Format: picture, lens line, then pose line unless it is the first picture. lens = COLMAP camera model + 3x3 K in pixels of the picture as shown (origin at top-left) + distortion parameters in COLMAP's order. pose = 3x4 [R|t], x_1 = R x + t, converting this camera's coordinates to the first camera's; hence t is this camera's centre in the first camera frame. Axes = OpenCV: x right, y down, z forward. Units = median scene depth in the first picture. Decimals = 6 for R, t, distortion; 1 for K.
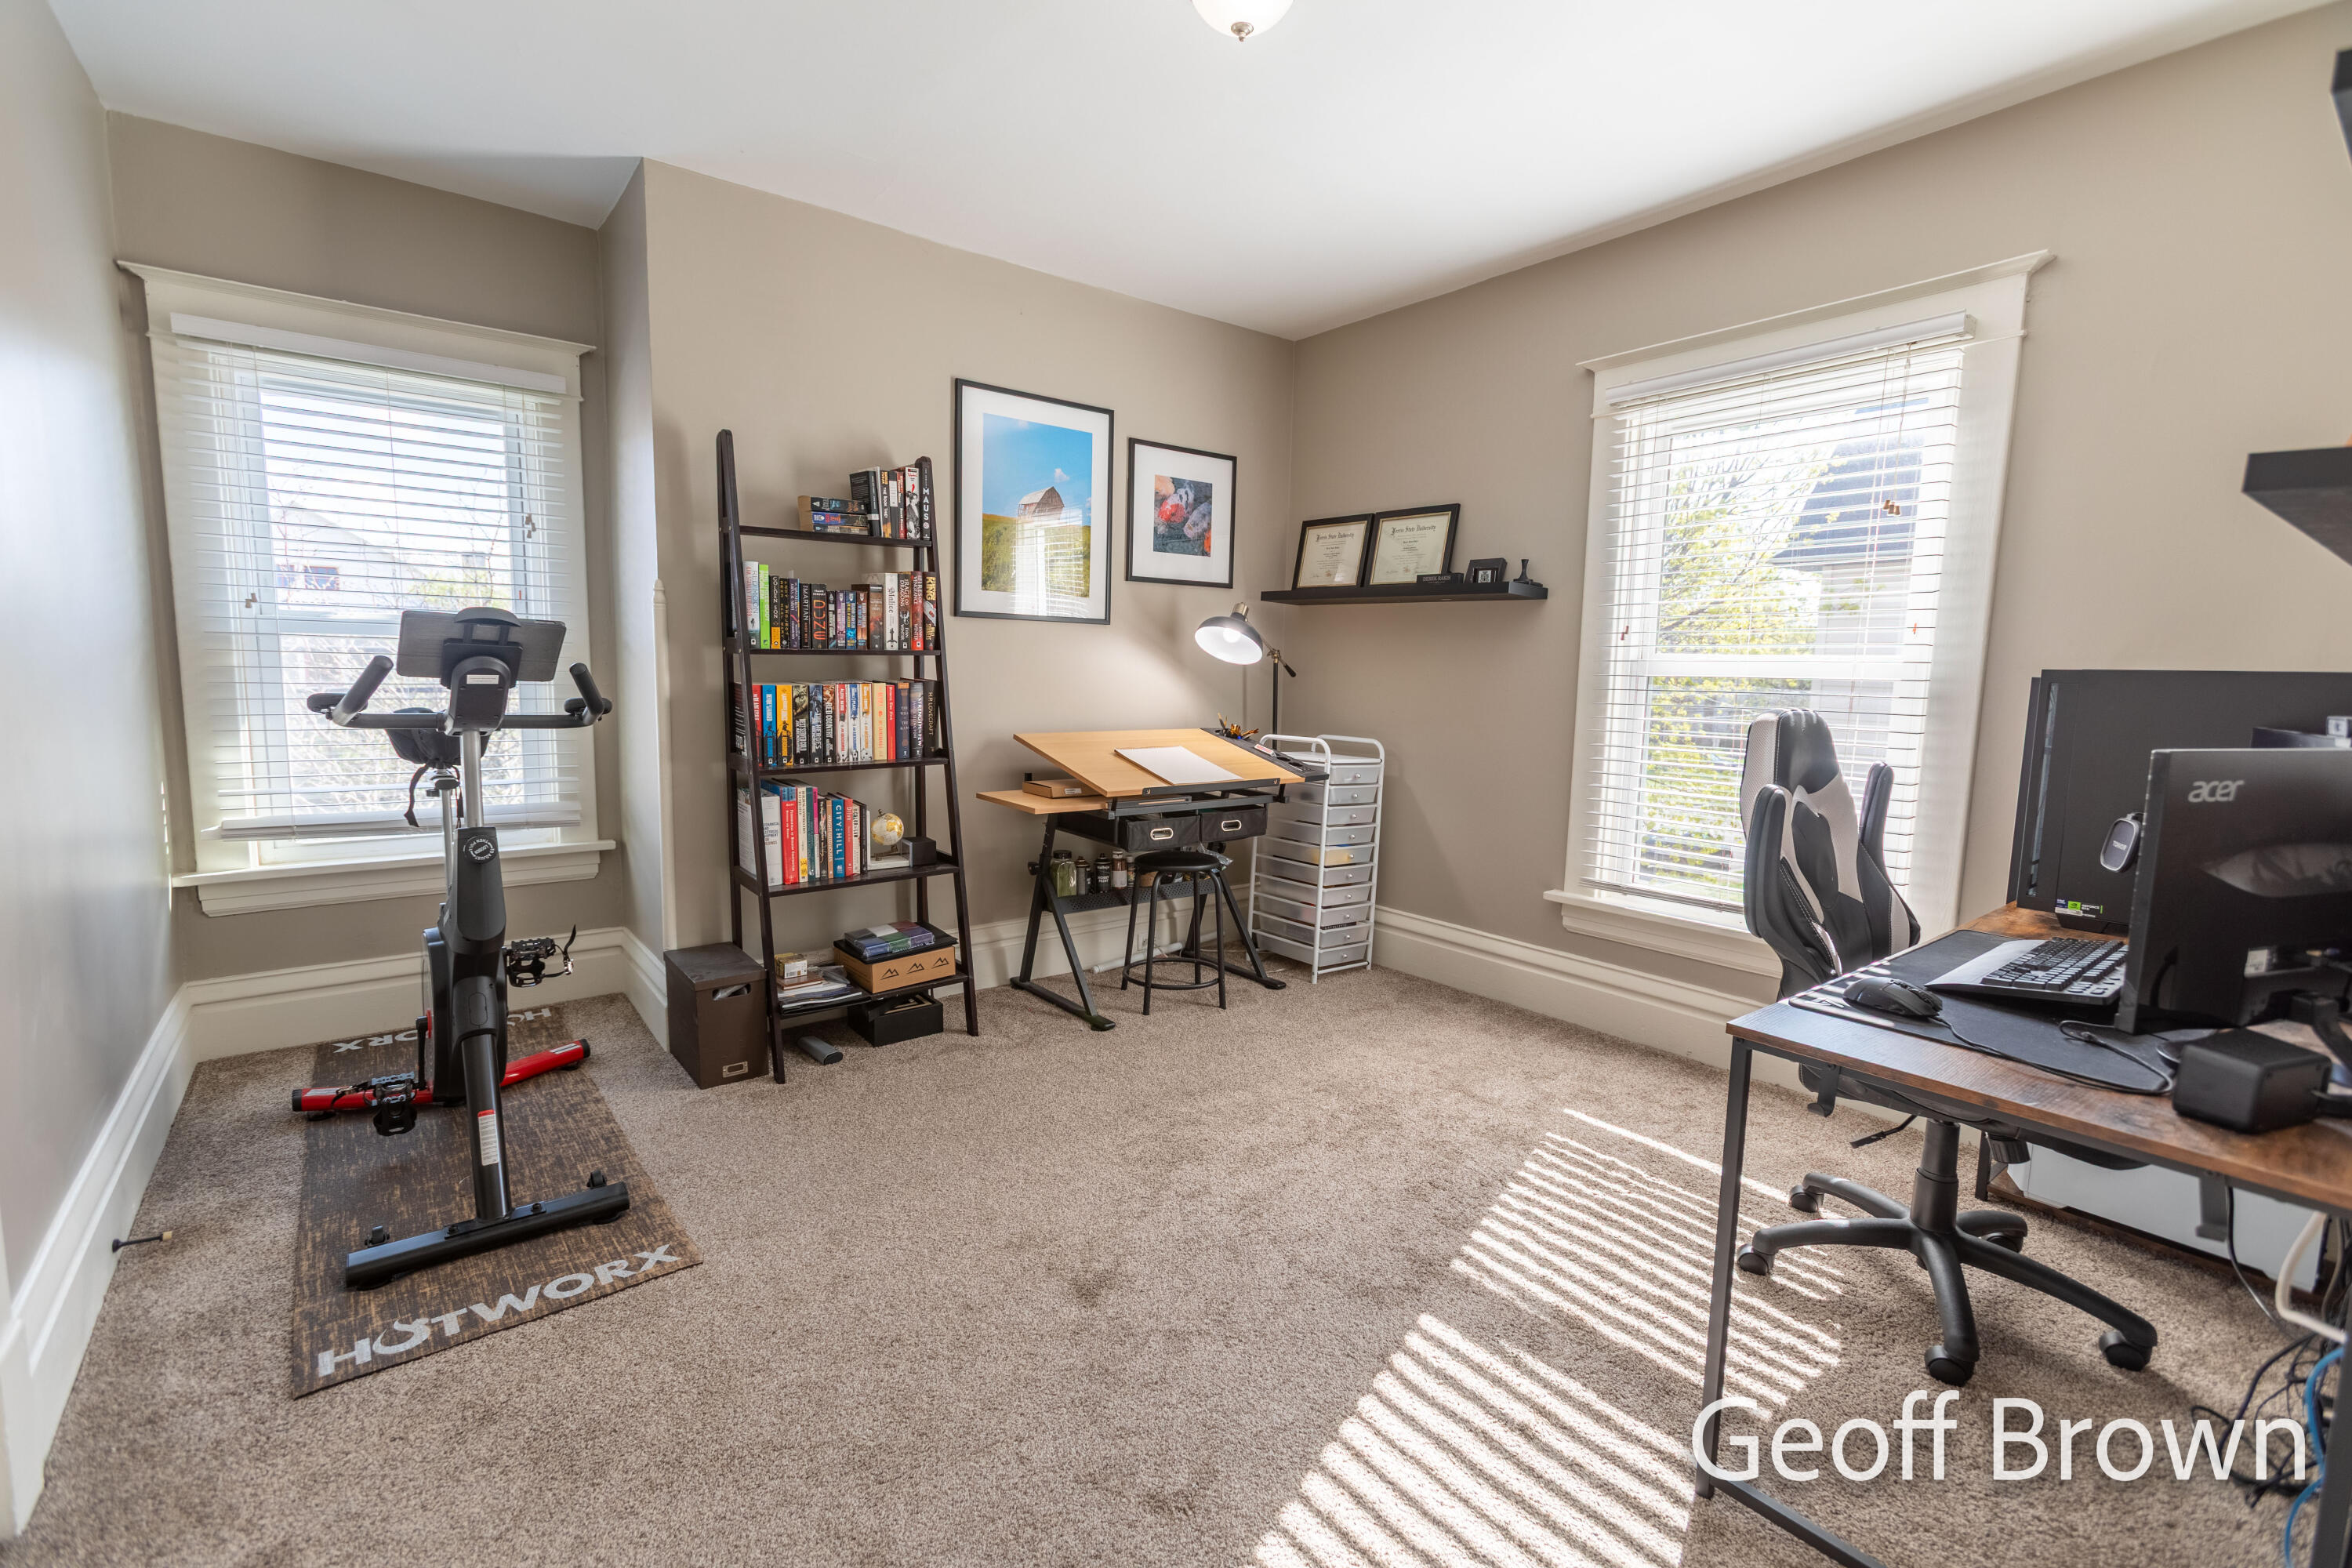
lens RADIAL K [[1045.8, 0, 1170.5], [0, 1045.8, 778.8], [0, 0, 1]] dist [-0.020136, 0.015096]
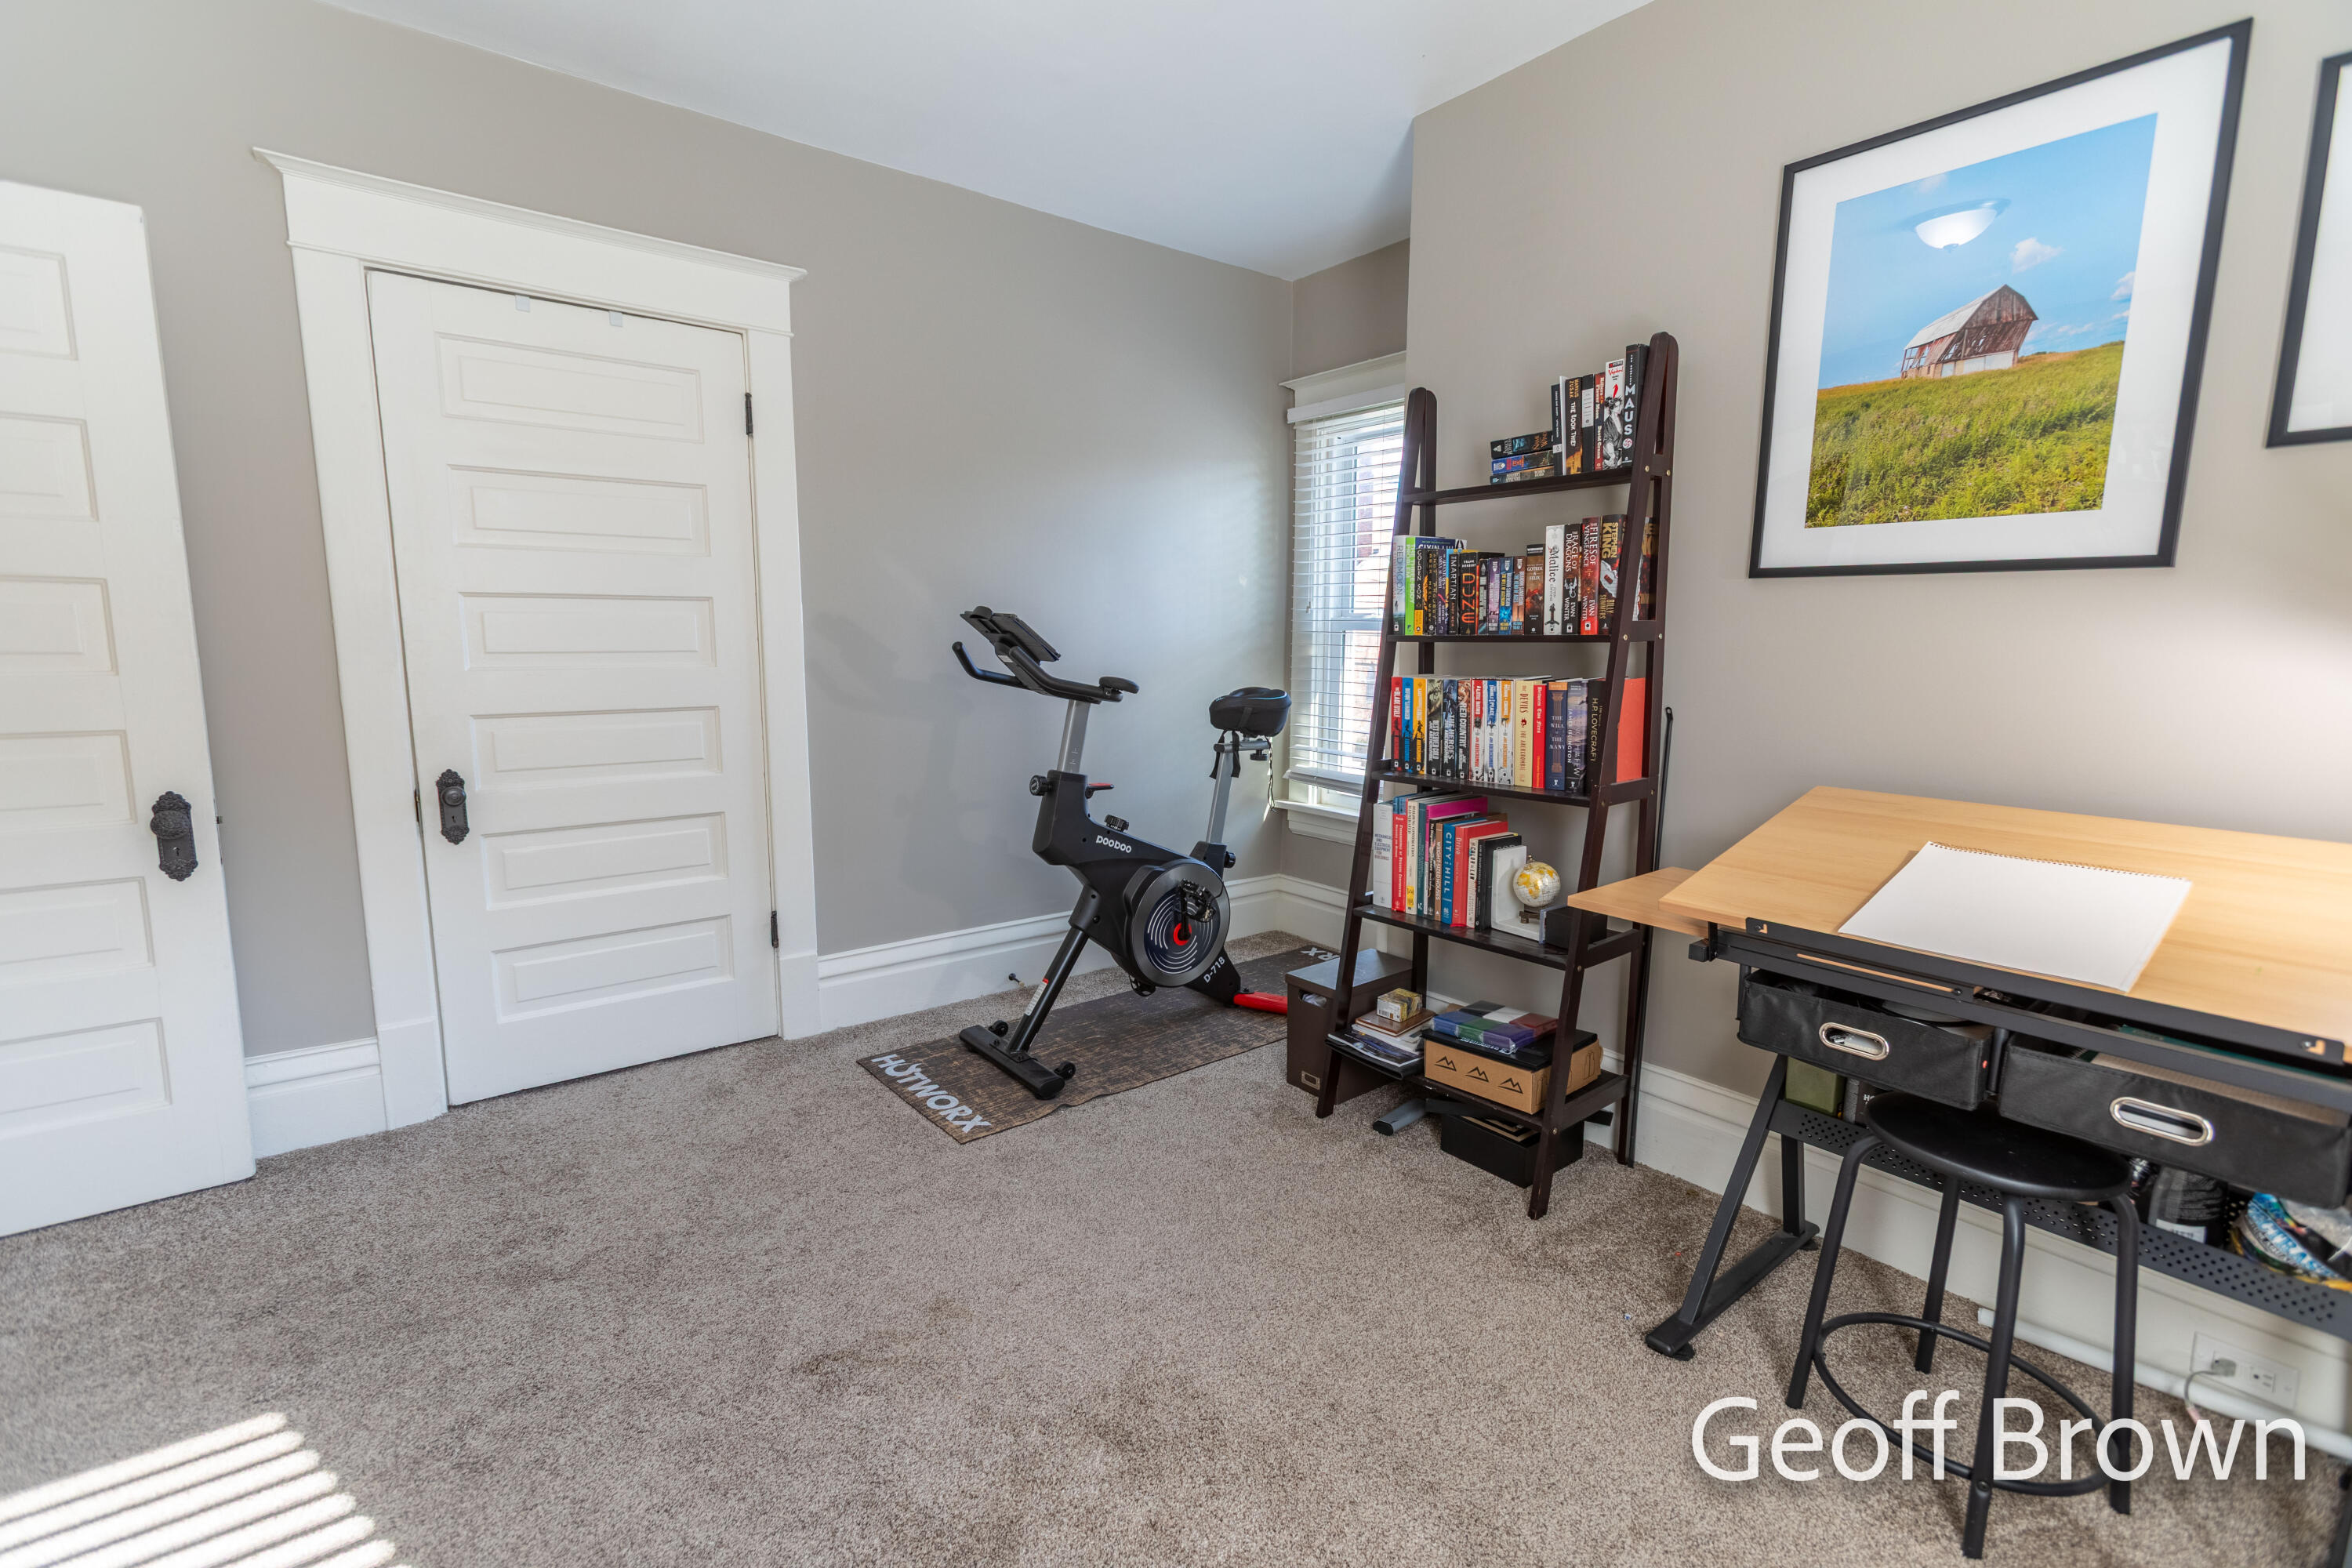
lens RADIAL K [[1045.8, 0, 1170.5], [0, 1045.8, 778.8], [0, 0, 1]] dist [-0.020136, 0.015096]
pose [[-0.004458, 0.114808, -0.993378, 0.466612], [-0.121659, 0.985946, 0.114495, -0.079956], [0.992562, 0.121363, 0.009572, 0.781266]]
